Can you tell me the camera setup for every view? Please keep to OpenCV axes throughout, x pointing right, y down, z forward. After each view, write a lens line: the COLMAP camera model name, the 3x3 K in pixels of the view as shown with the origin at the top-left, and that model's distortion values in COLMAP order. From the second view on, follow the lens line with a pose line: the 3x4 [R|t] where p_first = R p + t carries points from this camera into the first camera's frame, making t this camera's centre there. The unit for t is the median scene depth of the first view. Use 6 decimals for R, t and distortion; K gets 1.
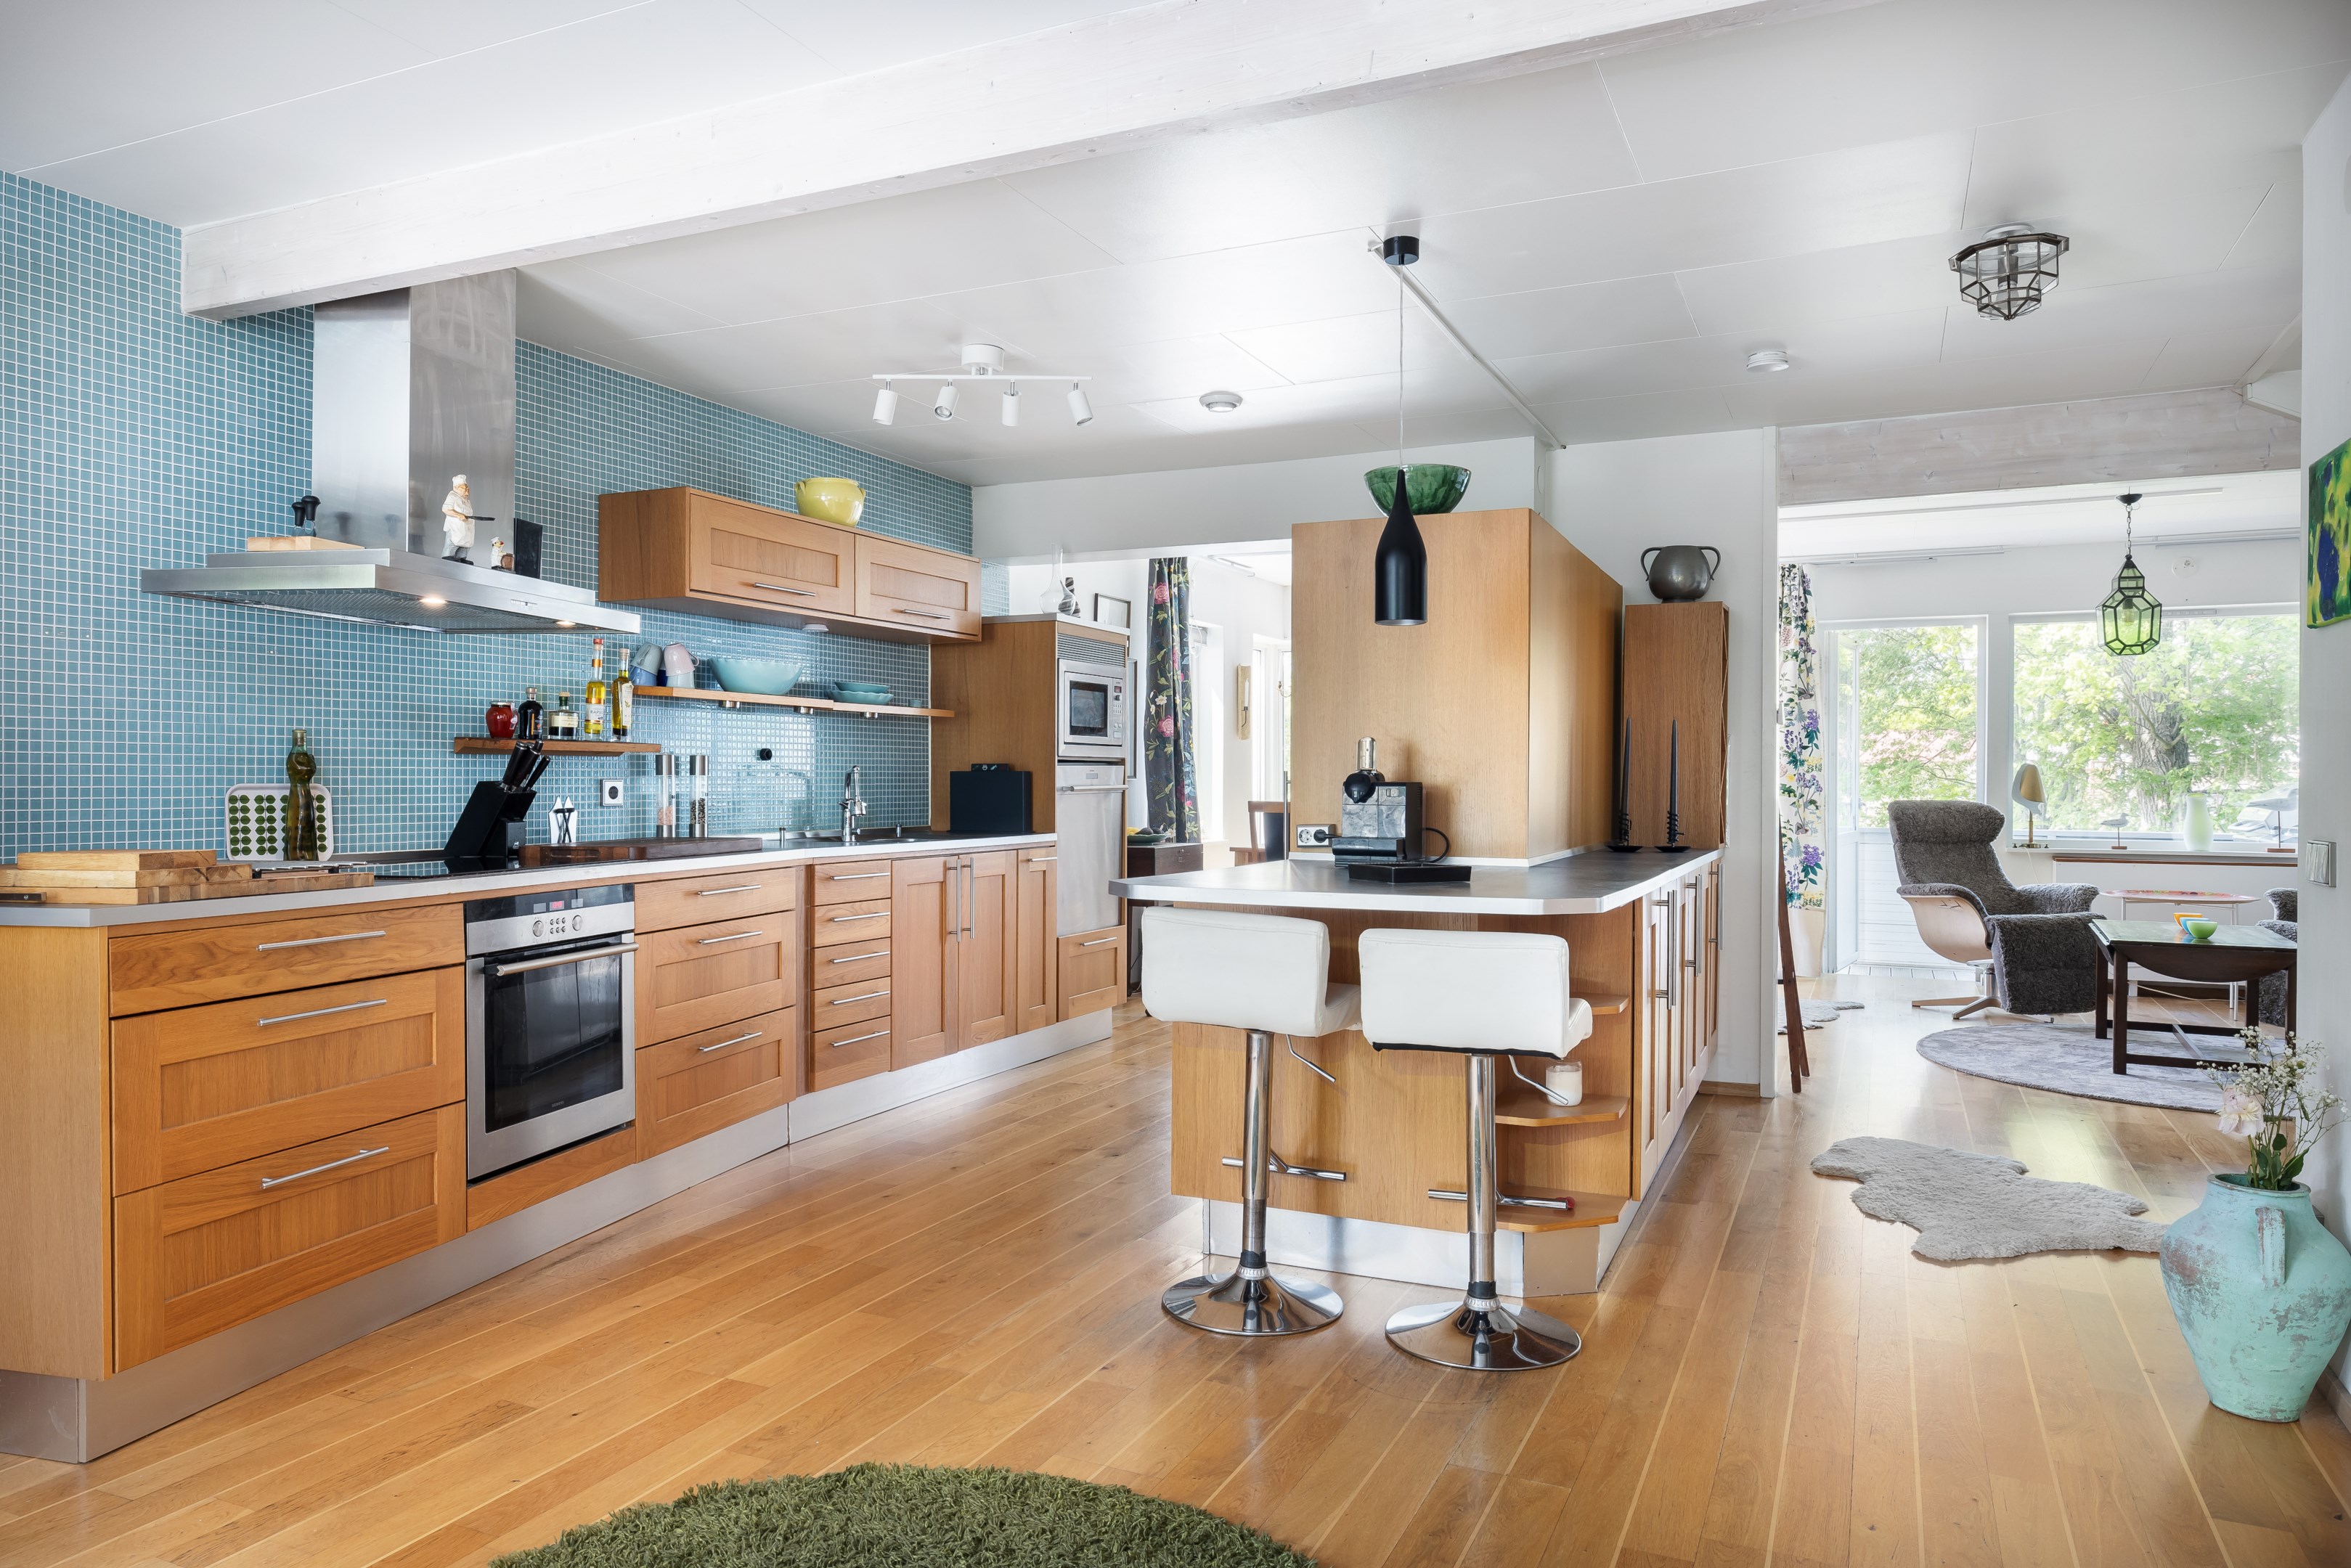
lens RADIAL K [[1521.7, 0, 1176.8], [0, 1521.7, 787.7], [0, 0, 1]] dist [0.001537, 0.001858]
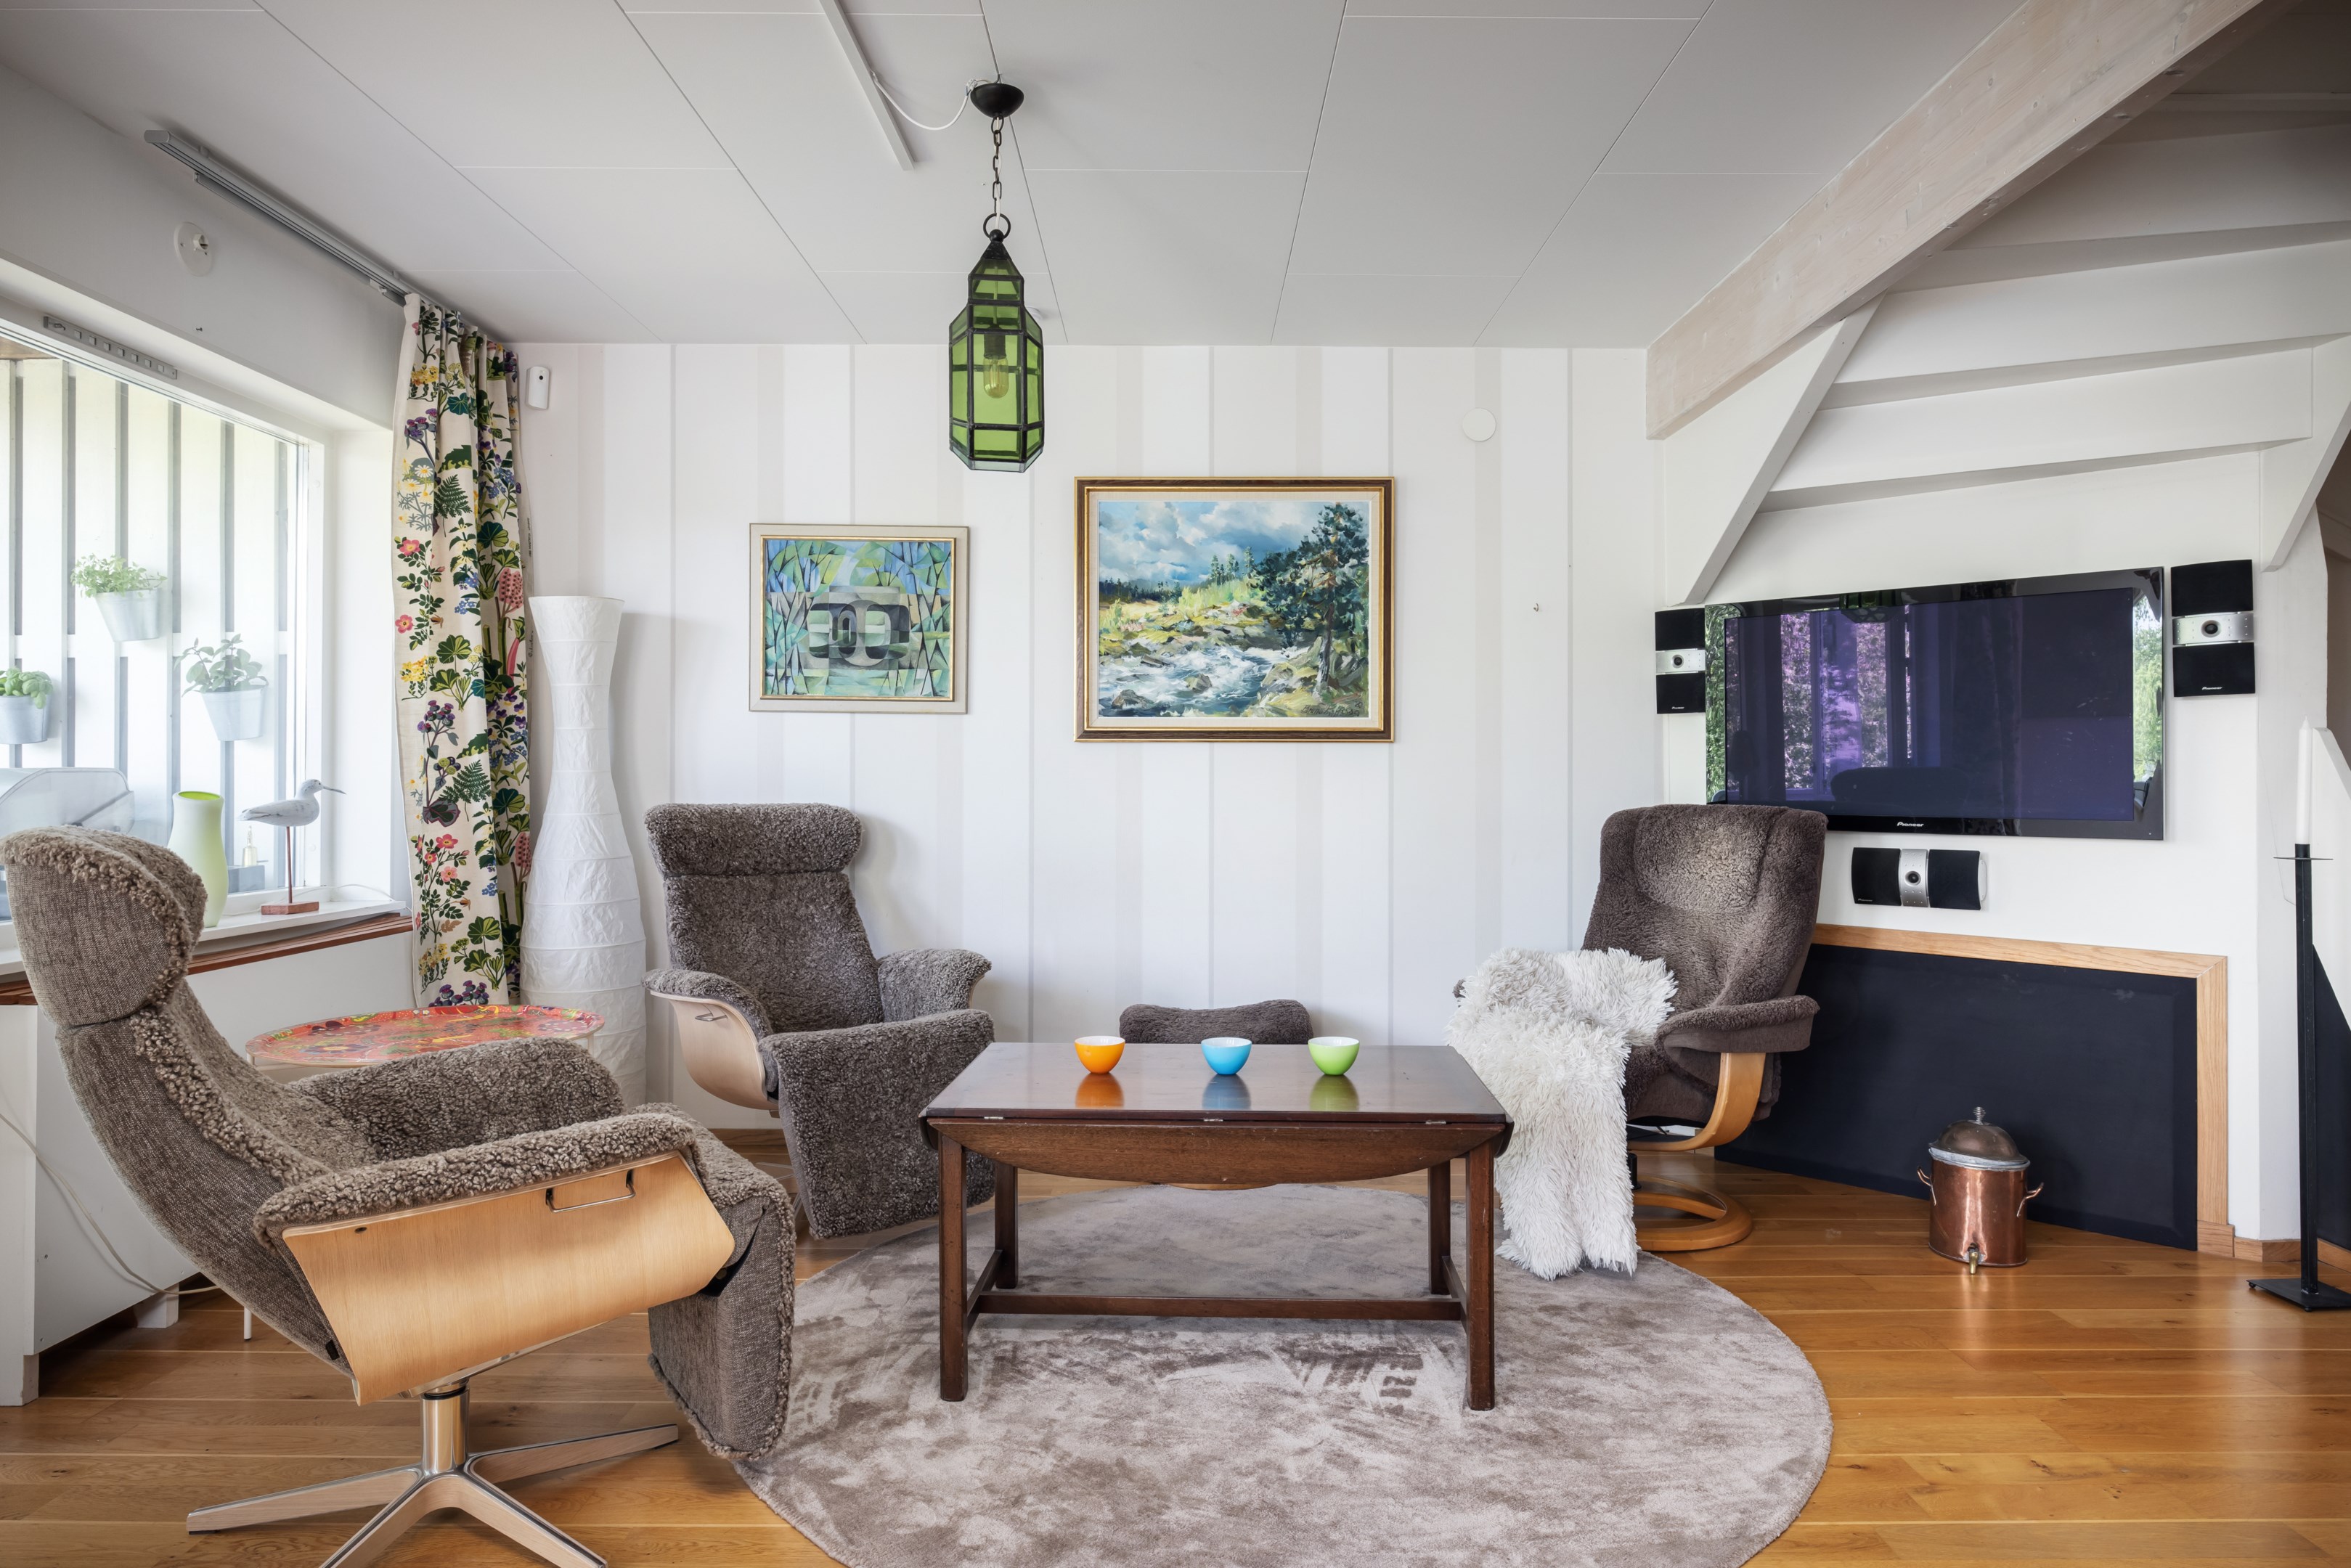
lens RADIAL K [[1402.5, 0, 1175.5], [0, 1402.5, 784.0], [0, 0, 1]] dist [-0.002094, -0.000138]
pose [[-0.426840, -0.006673, 0.904303, 0.303663], [0.003885, 0.999950, 0.009213, -0.001831], [-0.904319, 0.007446, -0.426793, 1.403955]]
